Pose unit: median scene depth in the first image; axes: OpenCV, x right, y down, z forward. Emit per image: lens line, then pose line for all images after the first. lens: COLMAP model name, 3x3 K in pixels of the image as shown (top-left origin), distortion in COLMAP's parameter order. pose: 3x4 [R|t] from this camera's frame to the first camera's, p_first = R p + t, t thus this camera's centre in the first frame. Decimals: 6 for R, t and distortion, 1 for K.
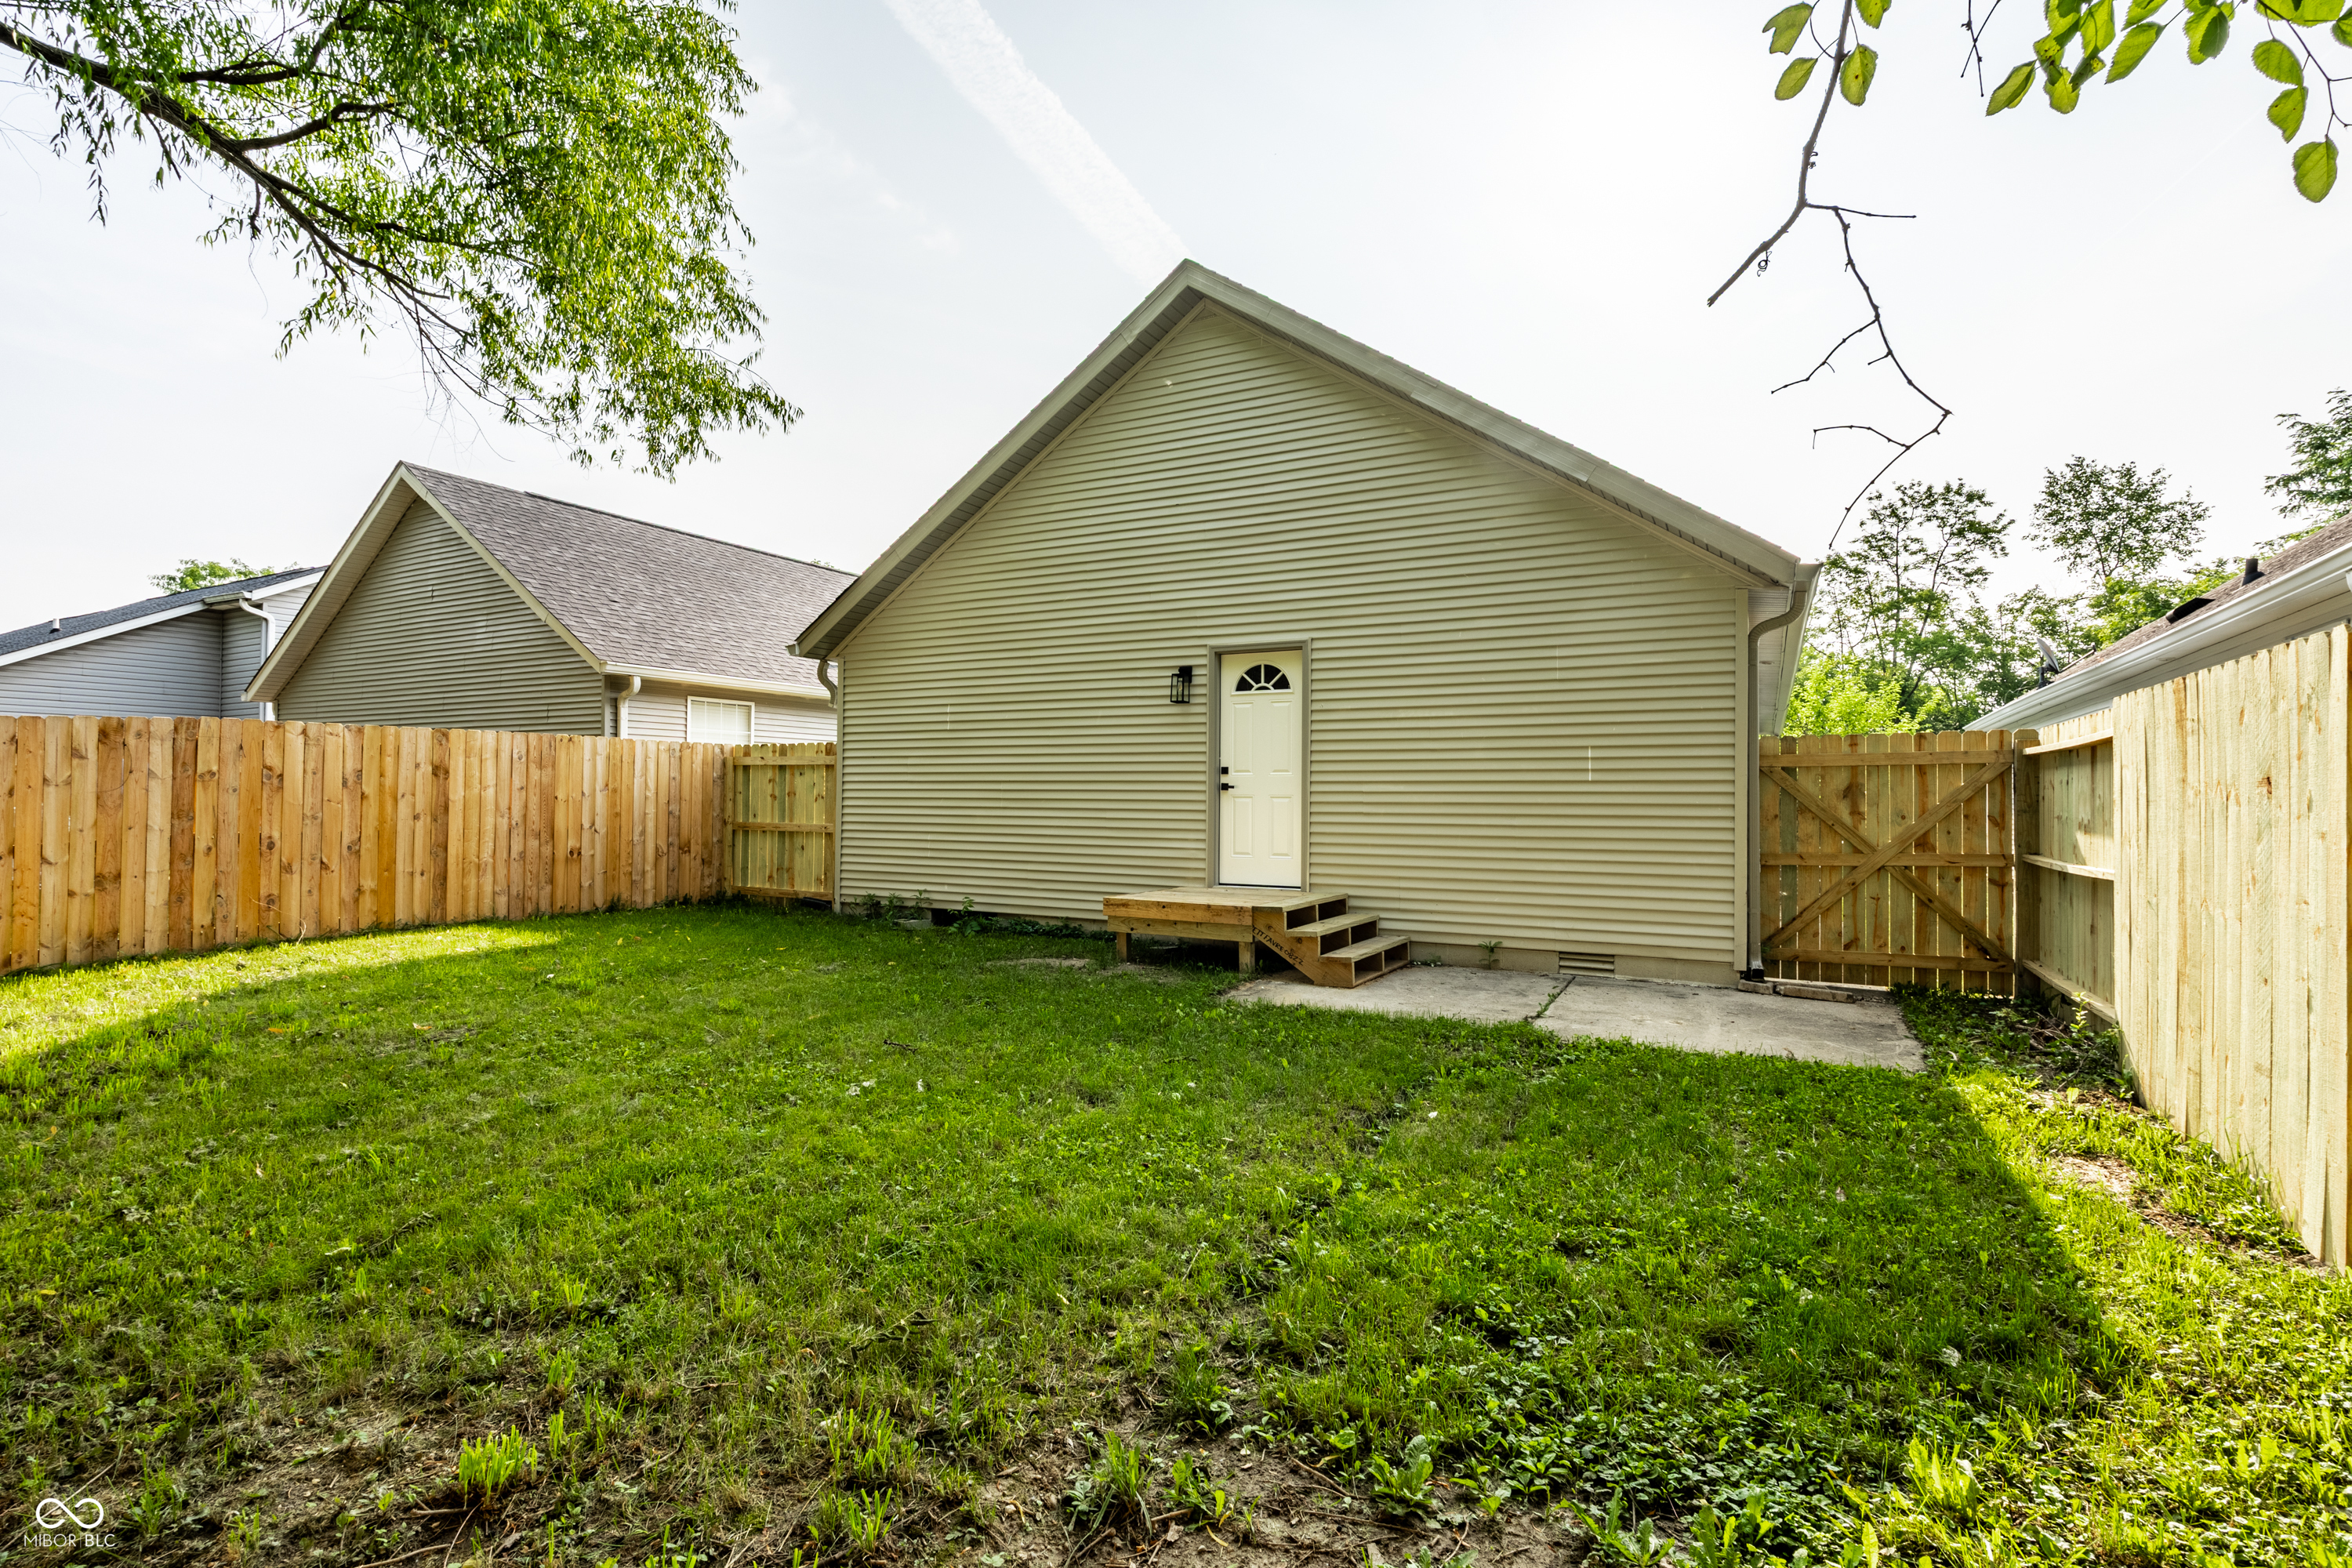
lens RADIAL K [[1114.7, 0, 1170.1], [0, 1114.7, 780.4], [0, 0, 1]] dist [0.005643, 0.000517]
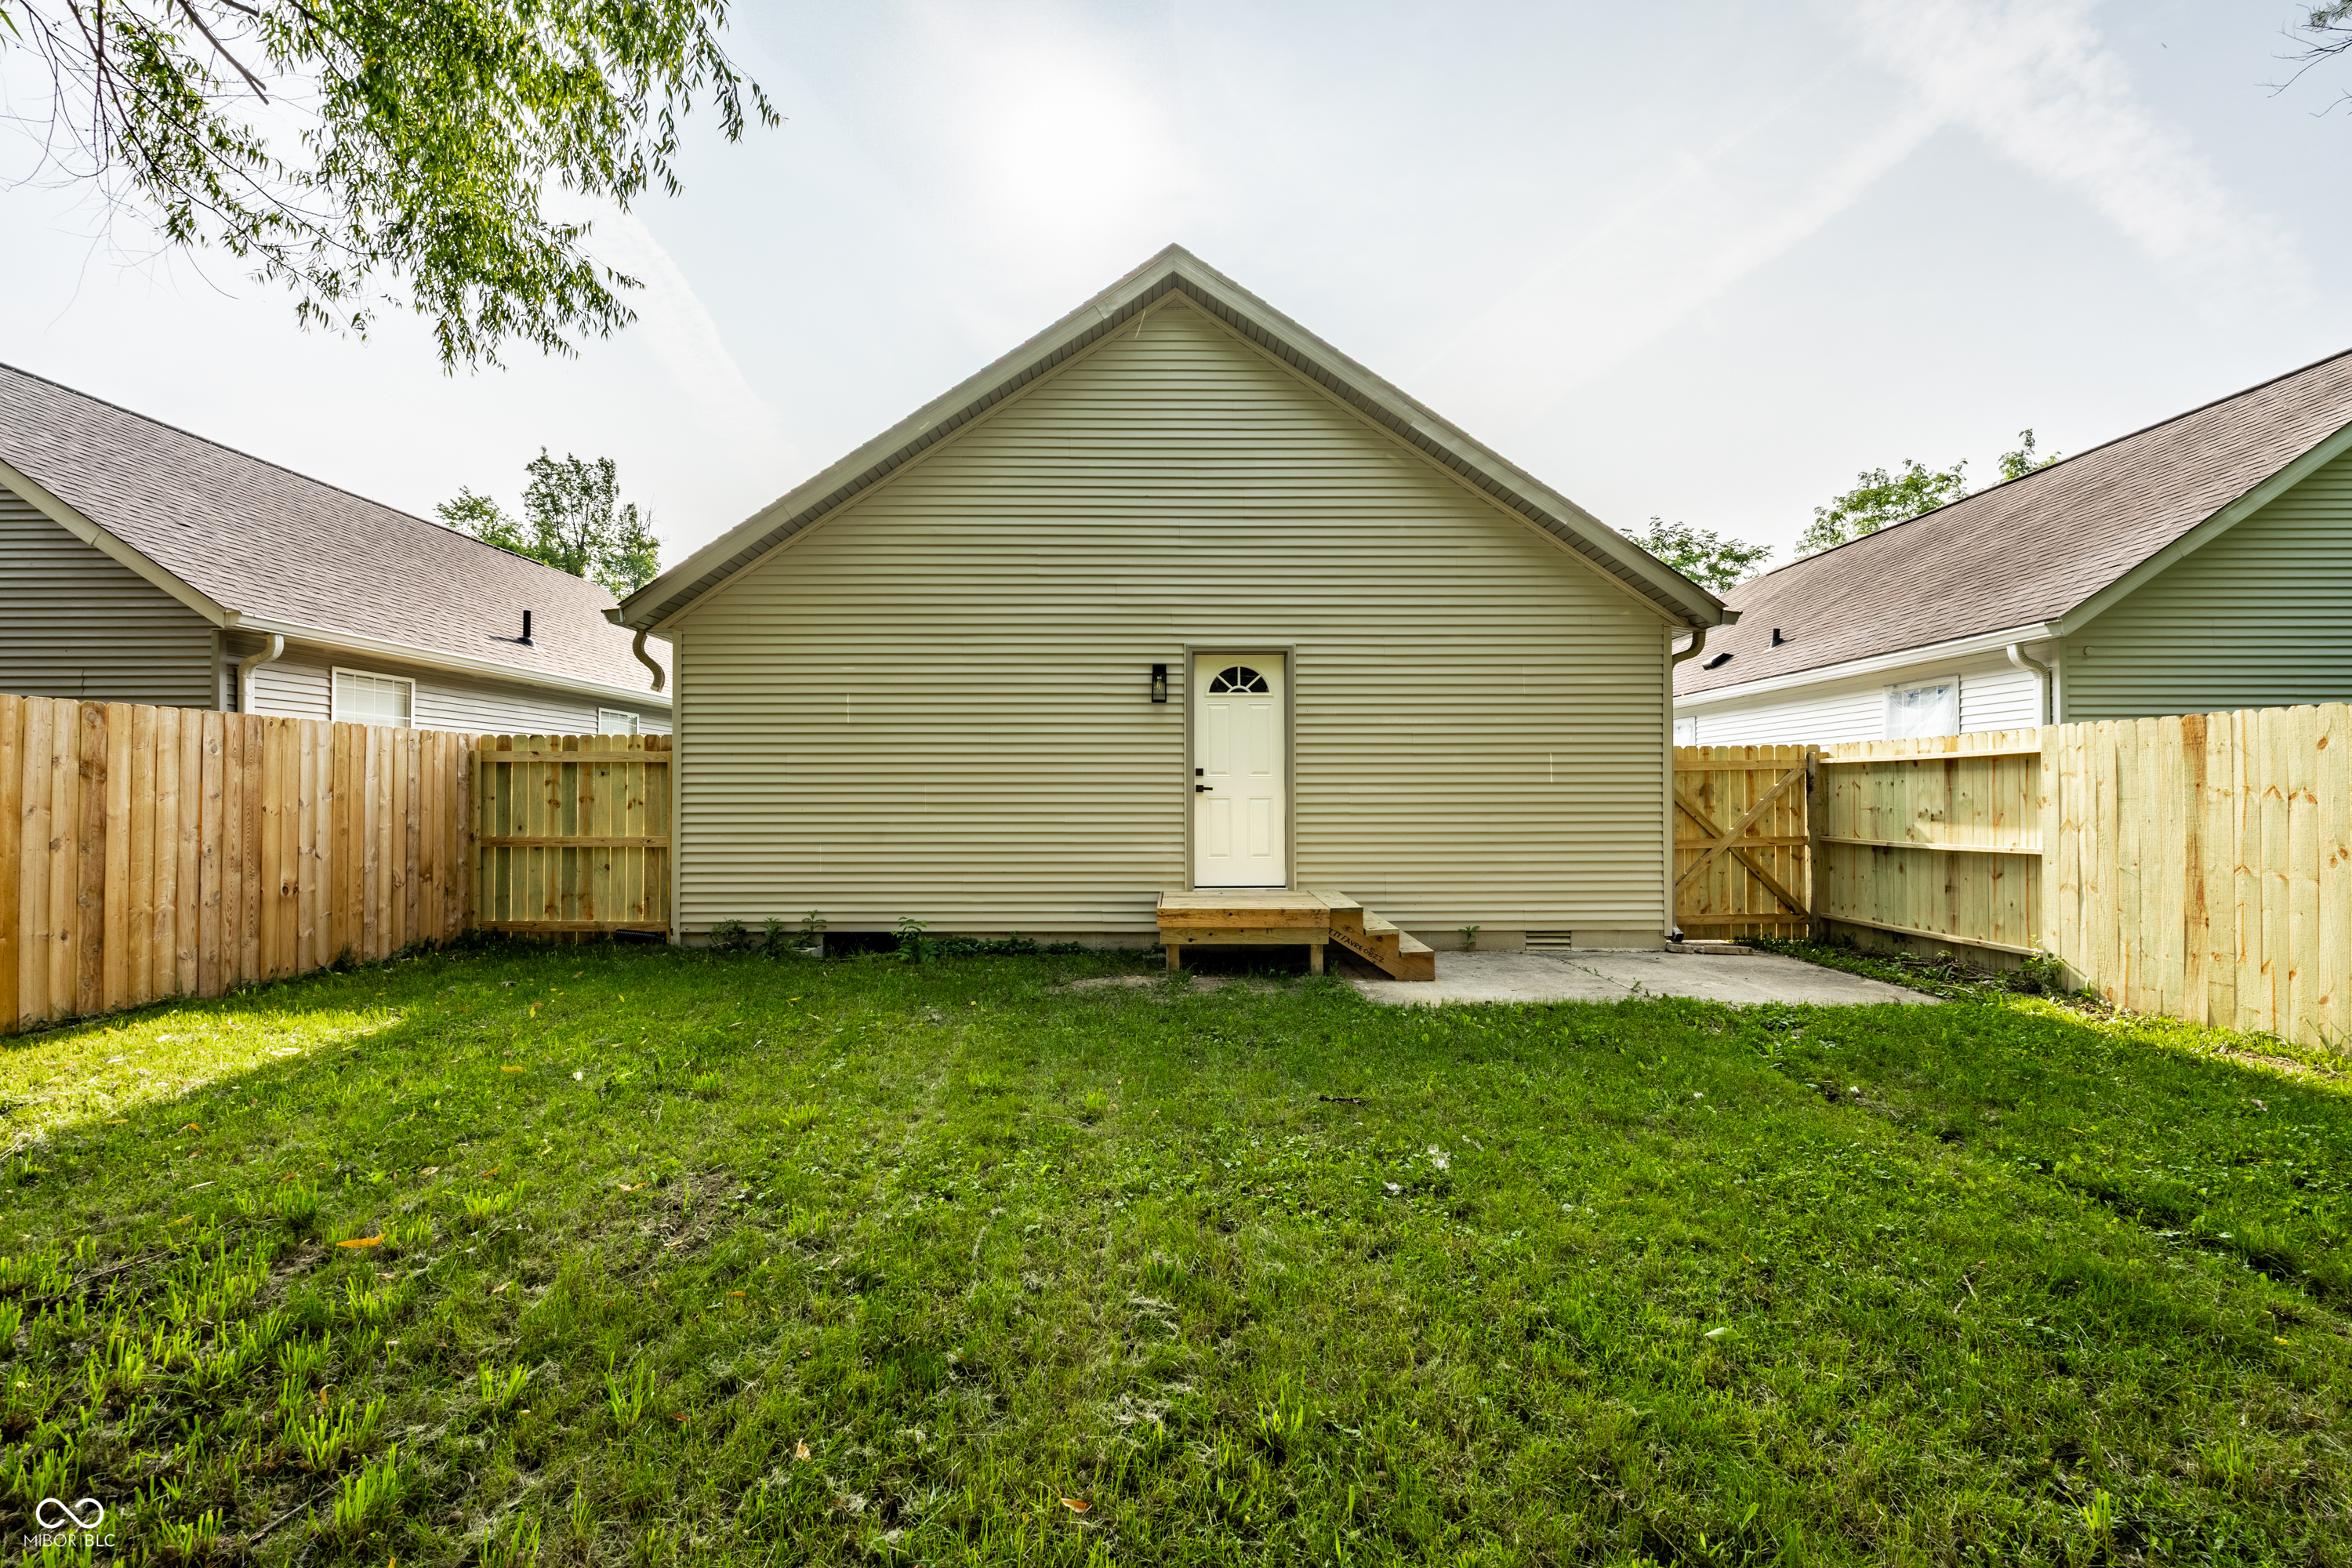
lens RADIAL K [[1027.7, 0, 1193.1], [0, 1027.7, 783.9], [0, 0, 1]] dist [0.000139, -0.000228]
pose [[0.876650, -0.002952, 0.481120, -0.389045], [-0.000275, 0.999978, 0.006638, -0.004503], [-0.481129, -0.005952, 0.876629, 0.201047]]
